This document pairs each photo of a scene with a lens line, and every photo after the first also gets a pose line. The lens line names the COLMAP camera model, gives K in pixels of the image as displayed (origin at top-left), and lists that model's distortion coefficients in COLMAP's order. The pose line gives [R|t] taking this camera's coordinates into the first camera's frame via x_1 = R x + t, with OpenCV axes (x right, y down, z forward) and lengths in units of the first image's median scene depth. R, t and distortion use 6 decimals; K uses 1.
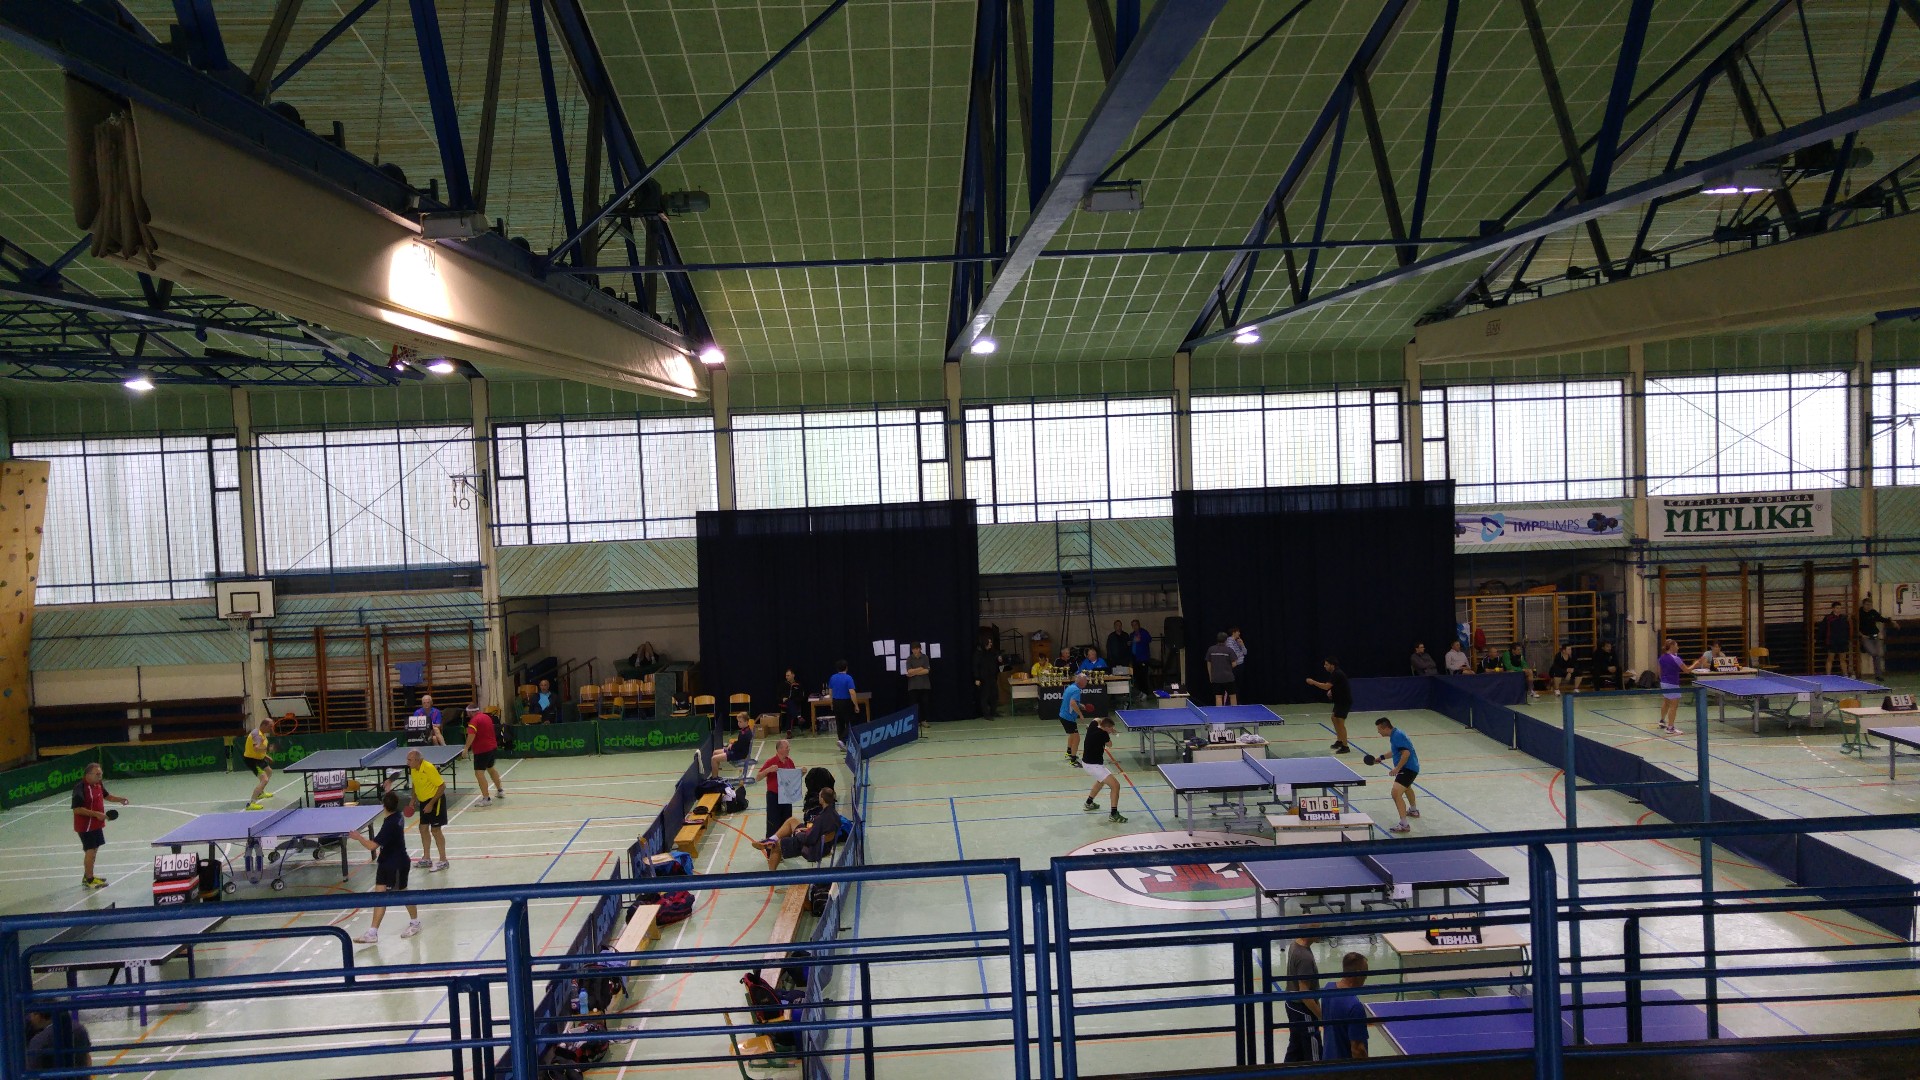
lens RADIAL K [[1405.3, 0, 953.1], [0, 1405.3, 539.8], [0, 0, 1]] dist [-0.000456, 0.005426]
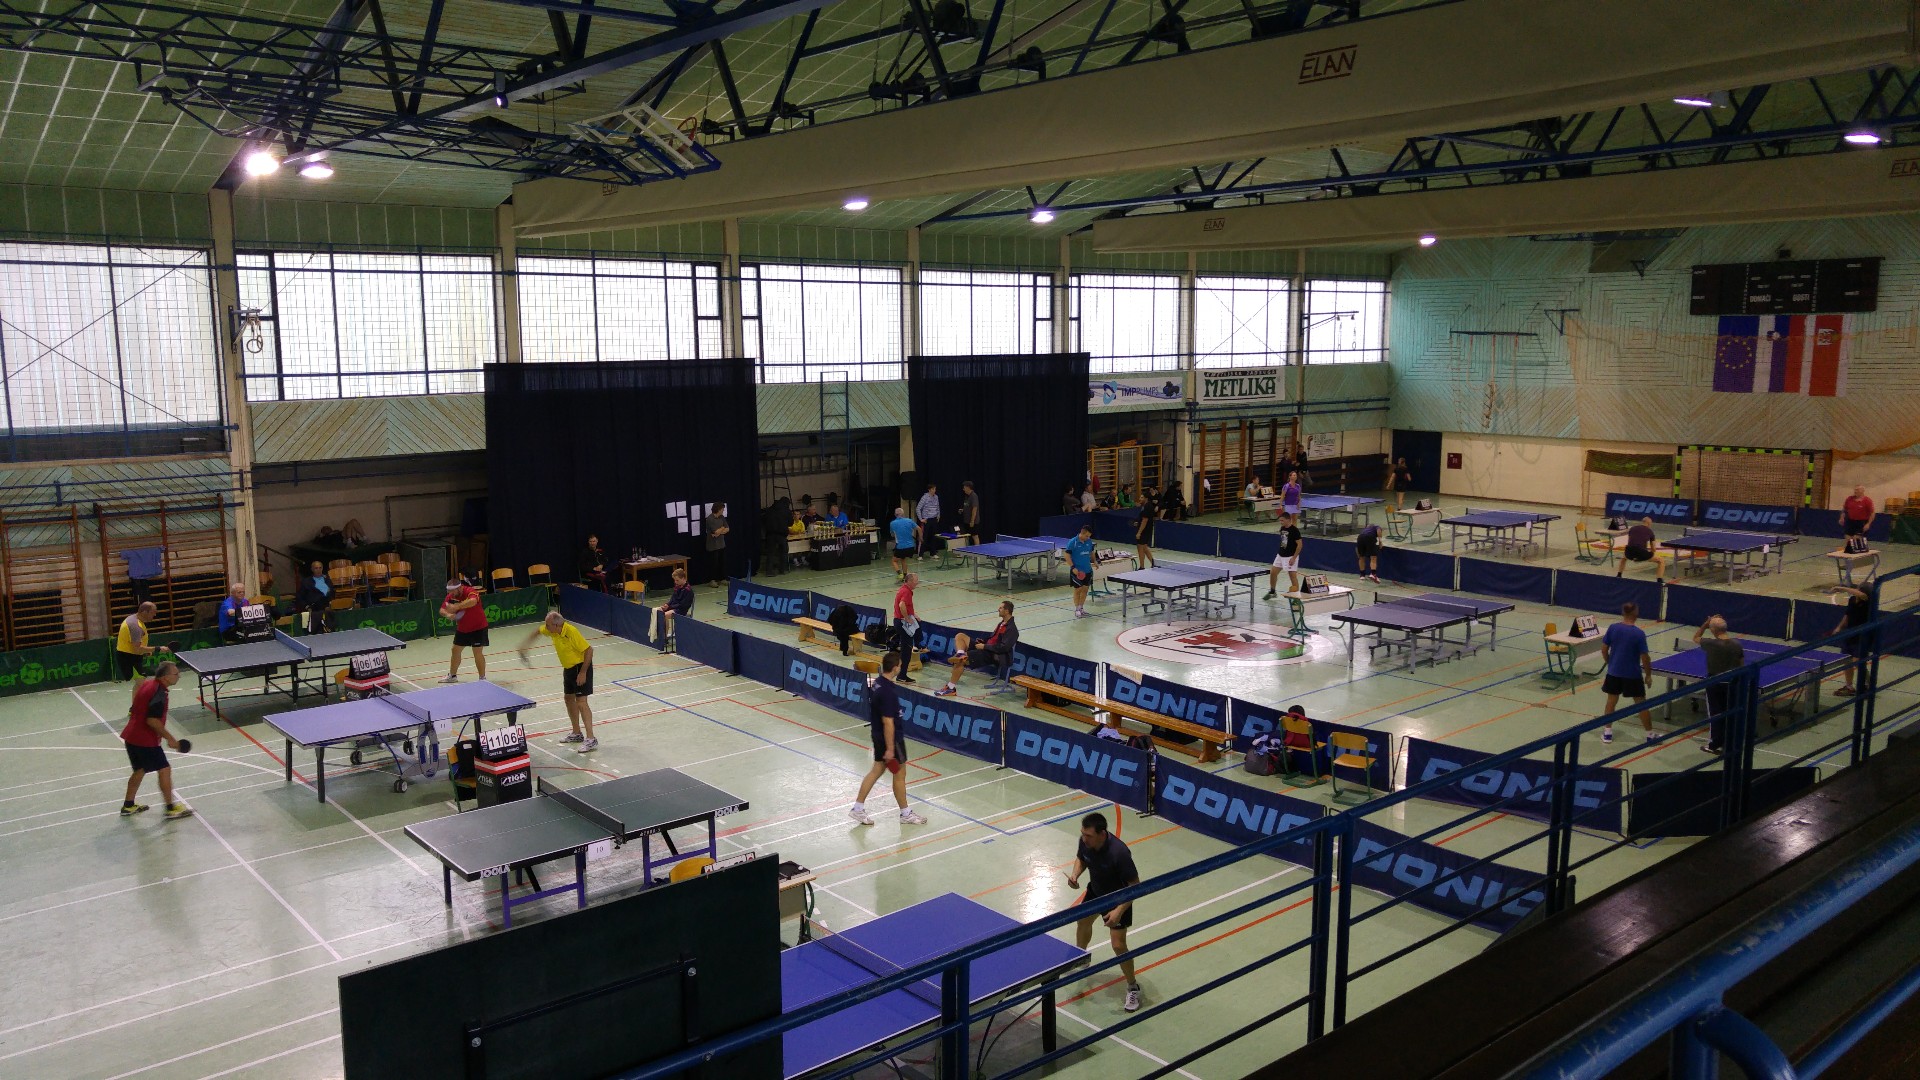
lens RADIAL K [[1416.7, 0, 954.6], [0, 1416.7, 559.7], [0, 0, 1]] dist [0.032934, -0.002129]
pose [[0.794594, -0.062668, 0.603898, -0.497548], [0.014234, 0.996308, 0.084660, 0.031149], [-0.606974, -0.058675, 0.792553, 0.088160]]
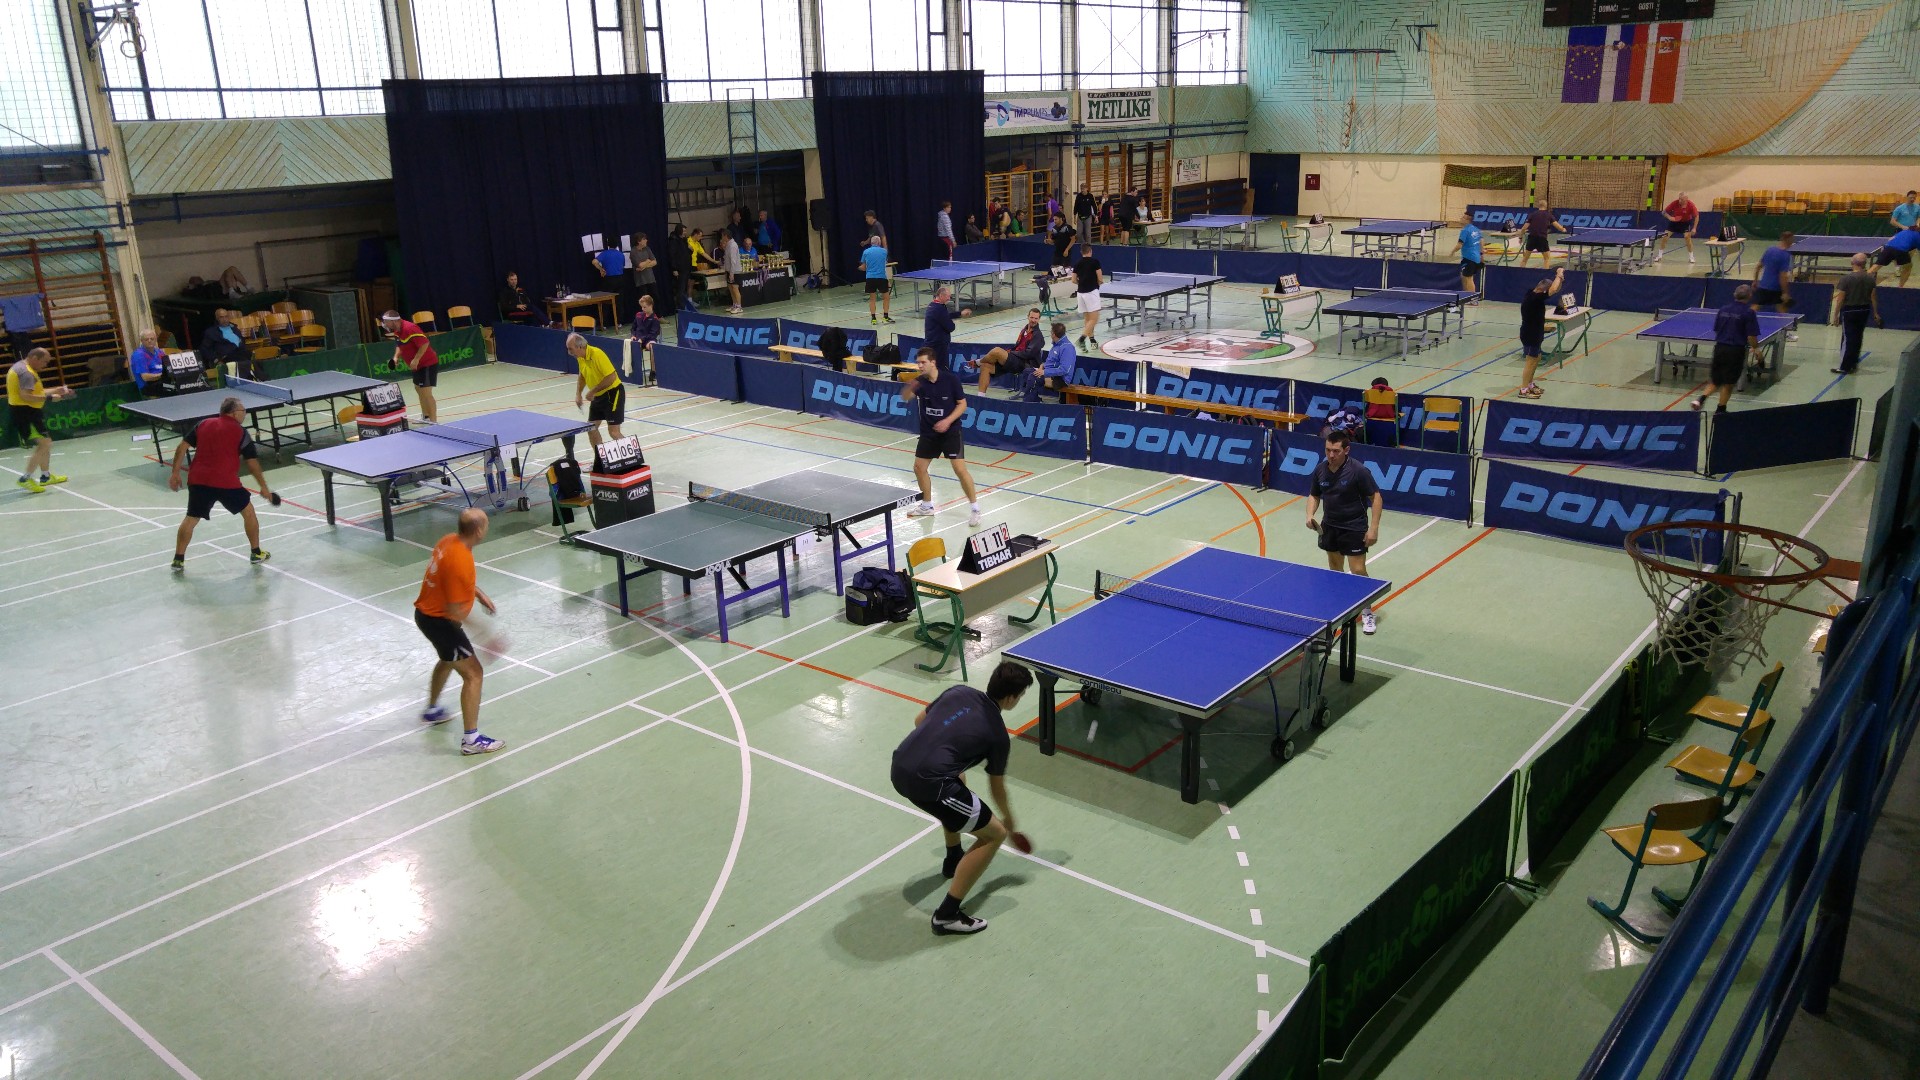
lens RADIAL K [[1427.9, 0, 982.0], [0, 1427.9, 543.8], [0, 0, 1]] dist [-0.012199, 0.051498]
pose [[0.661872, -0.207526, 0.720319, -0.588906], [0.045283, 0.970229, 0.237917, 0.057803], [-0.748248, -0.124852, 0.651565, 0.181913]]
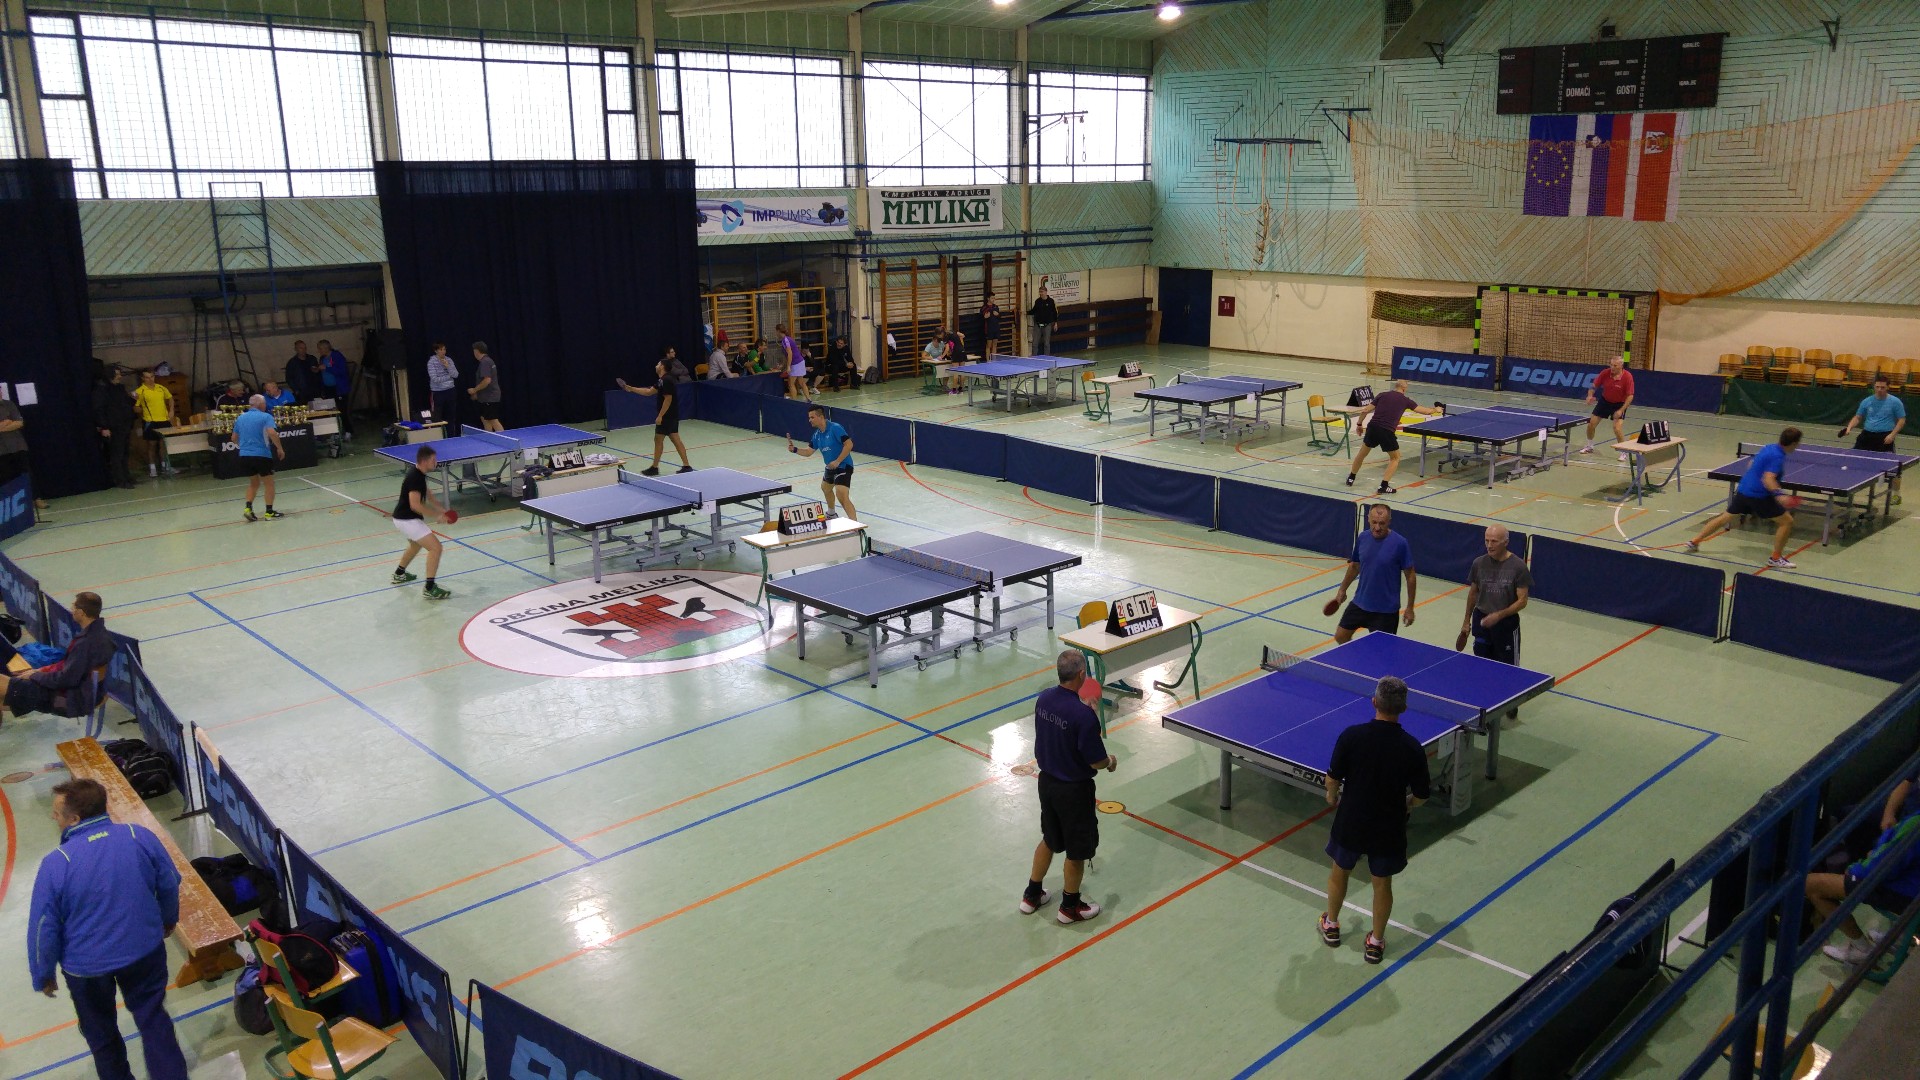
lens RADIAL K [[1393.7, 0, 974.2], [0, 1393.7, 541.4], [0, 0, 1]] dist [-0.005666, -0.003892]
pose [[0.749376, -0.136772, 0.647865, -0.115170], [0.020666, 0.982788, 0.183575, 0.036253], [-0.661822, -0.124178, 0.739305, 0.208391]]
